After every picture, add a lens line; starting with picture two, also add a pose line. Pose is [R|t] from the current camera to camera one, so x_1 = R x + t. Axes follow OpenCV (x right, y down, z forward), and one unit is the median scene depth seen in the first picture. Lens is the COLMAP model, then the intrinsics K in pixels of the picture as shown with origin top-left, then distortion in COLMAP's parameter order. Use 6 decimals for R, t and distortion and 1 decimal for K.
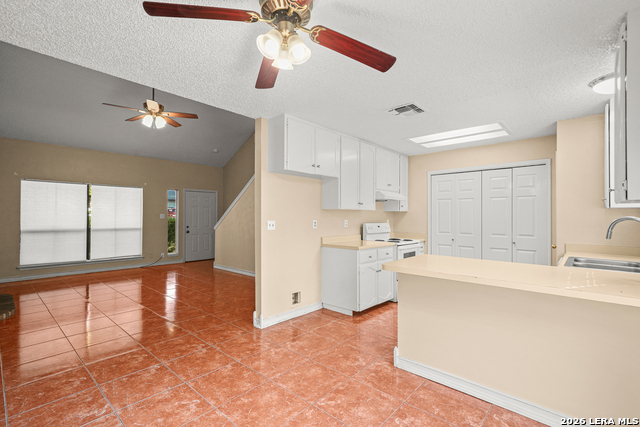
lens RADIAL K [[294.7, 0, 319.8], [0, 294.7, 217.3], [0, 0, 1]] dist [0.005251, 0.000357]
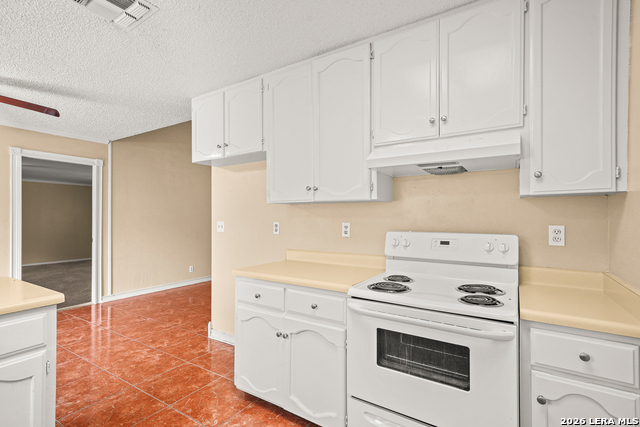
lens RADIAL K [[303.4, 0, 317.2], [0, 303.4, 218.3], [0, 0, 1]] dist [0.013743, 0.000177]
pose [[0.167177, -0.001902, -0.985925, 0.437342], [-0.002866, 0.999993, -0.002415, 0.001987], [0.985923, 0.003229, 0.167170, 0.636691]]
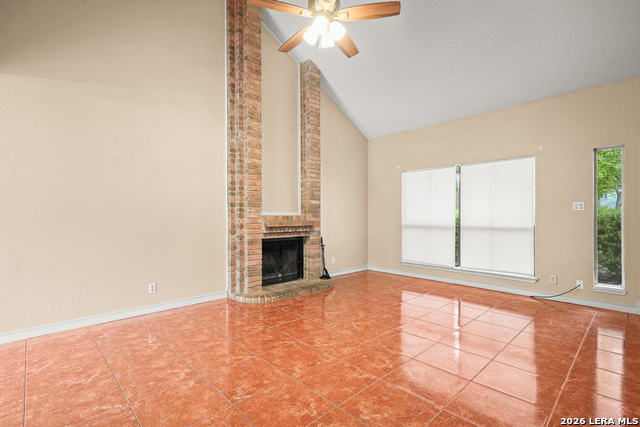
lens RADIAL K [[294.7, 0, 315.5], [0, 294.7, 219.7], [0, 0, 1]] dist [0.005251, 0.000357]
pose [[-0.077139, 0.006095, -0.997002, -0.008587], [0.000101, 0.999981, 0.006105, 0.020915], [0.997020, 0.000370, -0.077138, 0.770752]]
